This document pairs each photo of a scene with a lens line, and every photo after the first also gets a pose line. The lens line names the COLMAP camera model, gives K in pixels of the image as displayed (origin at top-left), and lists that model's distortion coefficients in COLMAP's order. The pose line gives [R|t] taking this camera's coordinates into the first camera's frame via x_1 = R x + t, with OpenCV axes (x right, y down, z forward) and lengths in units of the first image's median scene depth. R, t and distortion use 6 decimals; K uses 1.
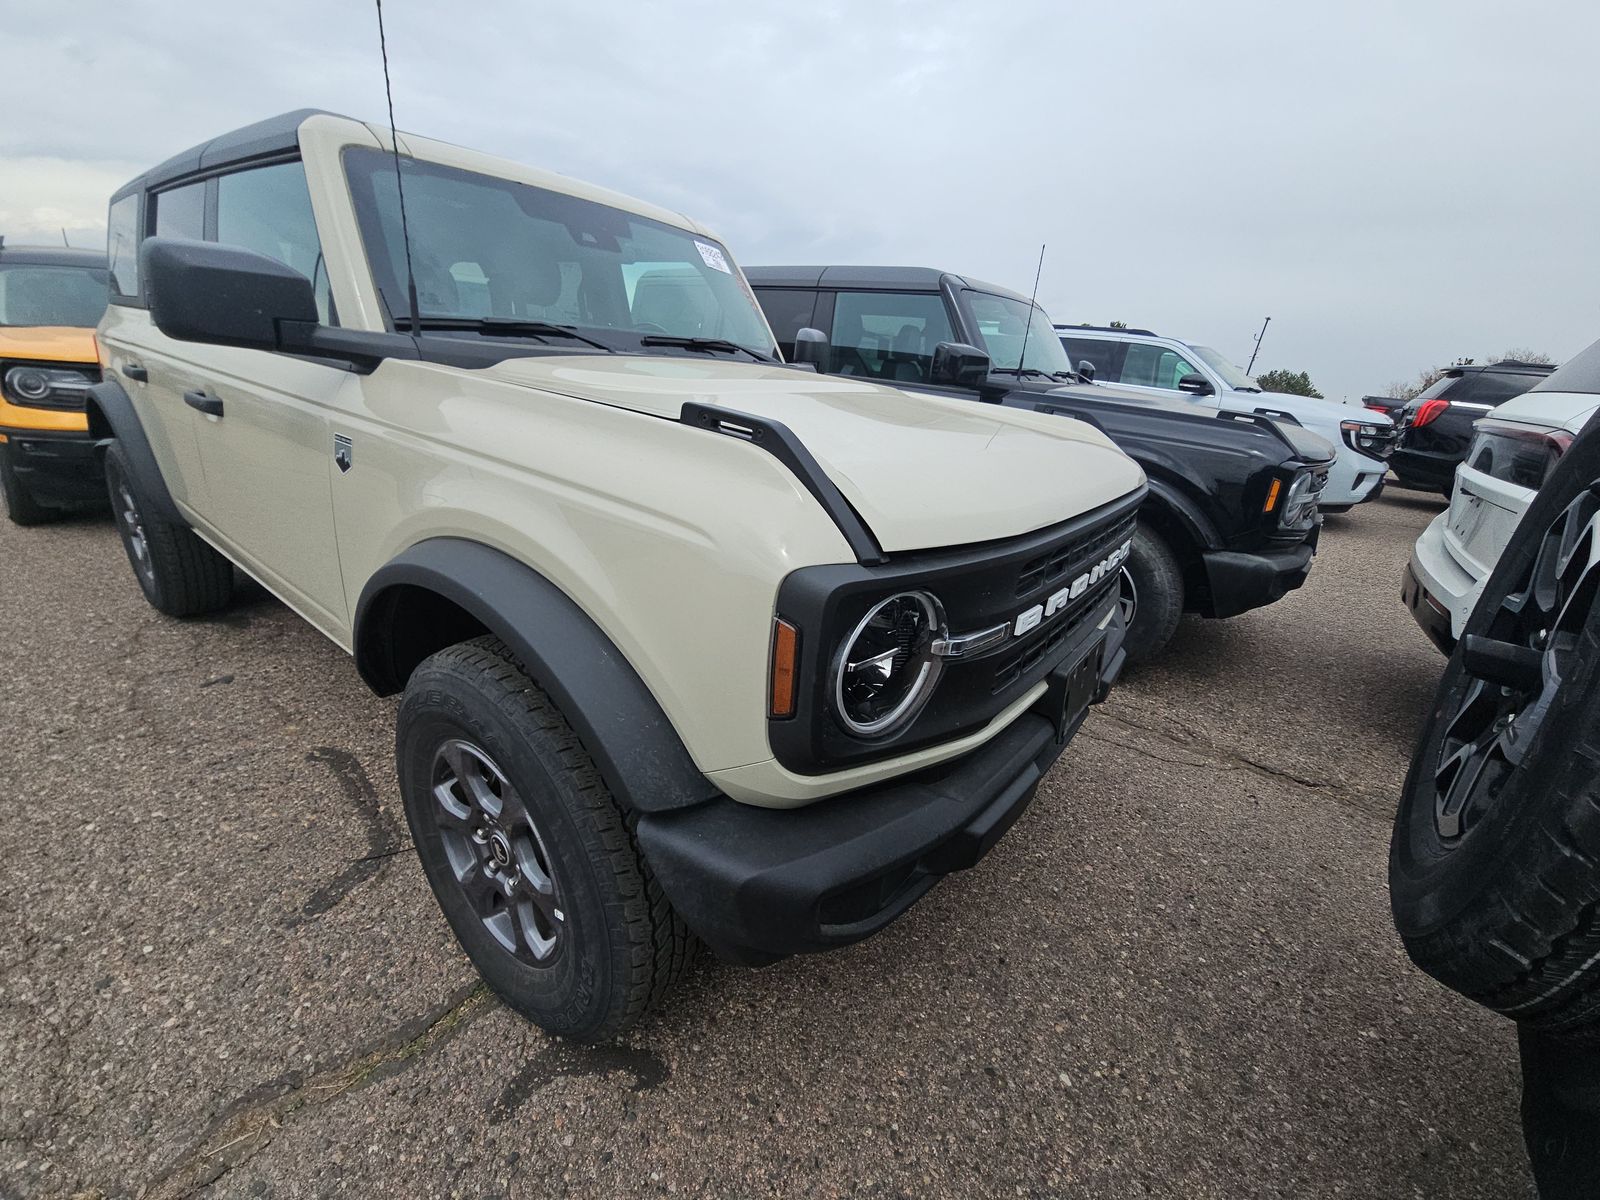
lens RADIAL K [[643.7, 0, 795.6], [0, 643.7, 609.1], [0, 0, 1]] dist [0.015804, -0.009759]
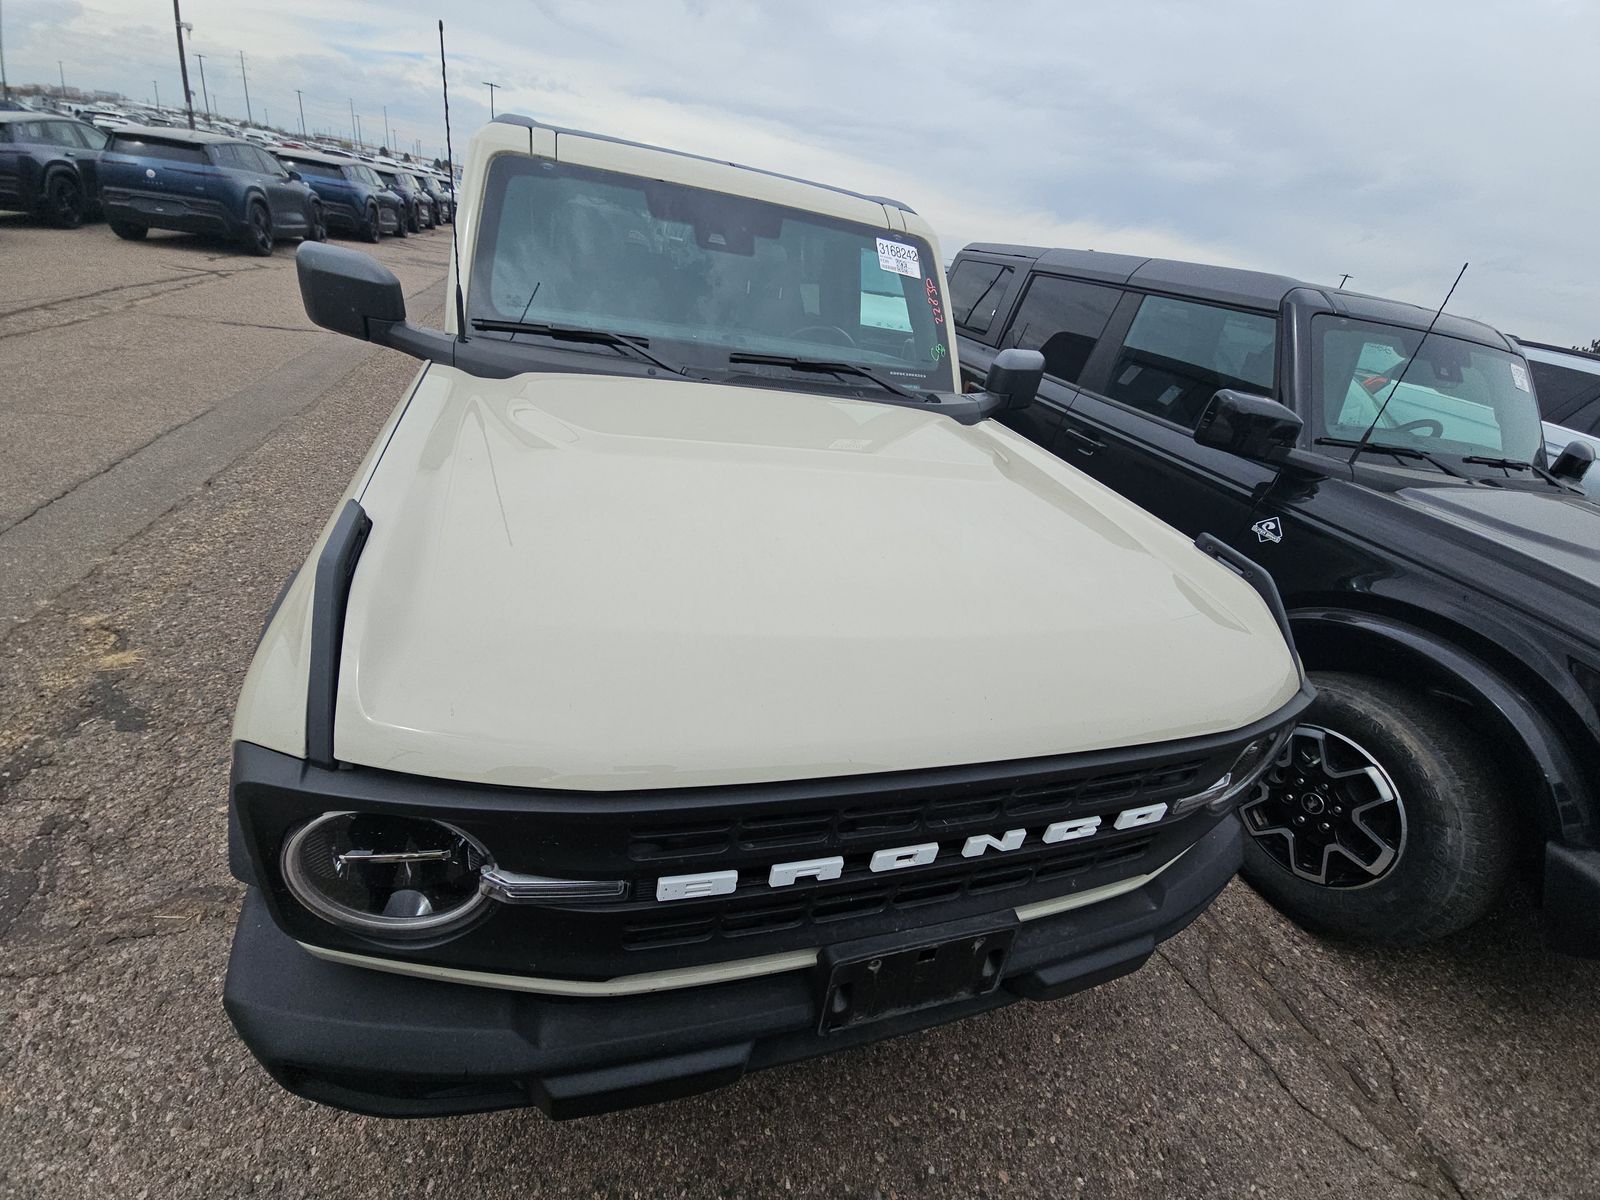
lens RADIAL K [[643.7, 0, 795.6], [0, 643.7, 609.1], [0, 0, 1]] dist [0.015804, -0.009759]
pose [[0.823856, 0.325993, -0.463670, 0.441503], [-0.294821, 0.945143, 0.140659, -0.261094], [0.484088, 0.020817, 0.874772, 0.272455]]
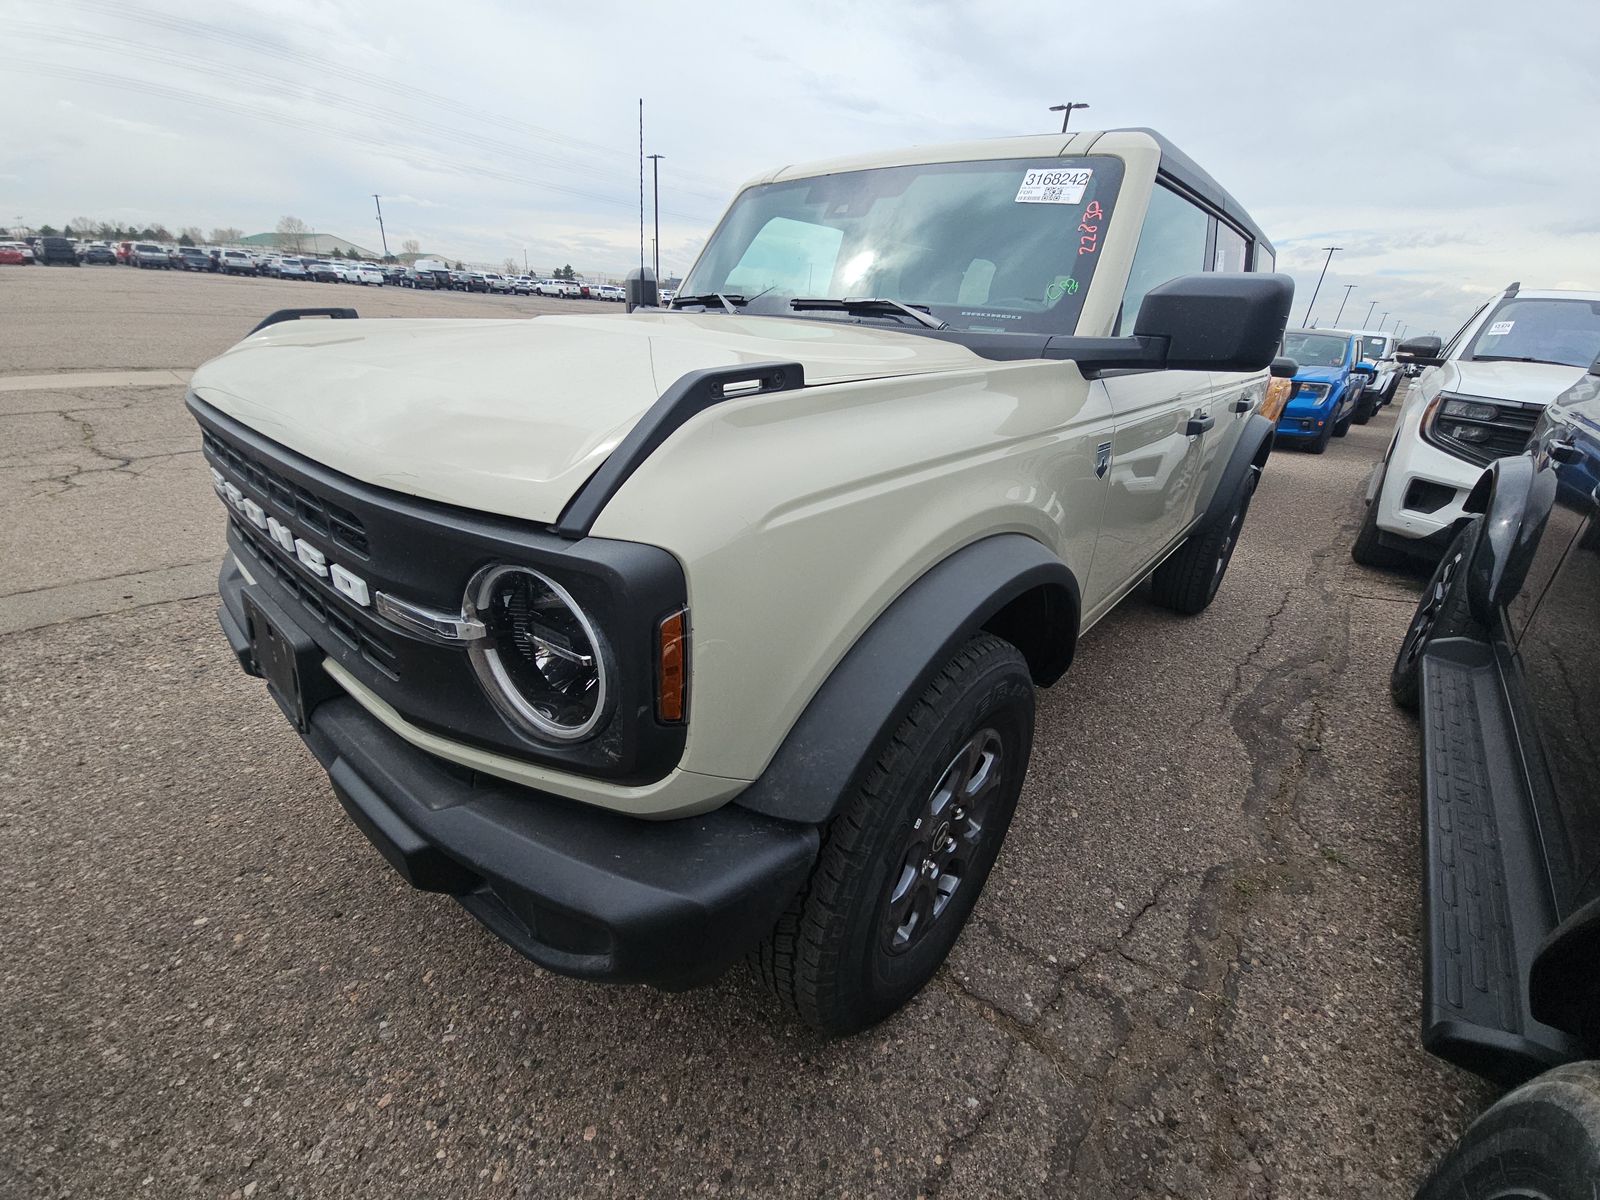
lens RADIAL K [[643.7, 0, 795.6], [0, 643.7, 609.1], [0, 0, 1]] dist [0.015804, -0.009759]
pose [[-0.042361, 0.339063, -0.939810, 0.959474], [-0.413377, 0.850415, 0.325444, -0.387745], [0.909574, 0.402282, 0.104136, 1.243448]]
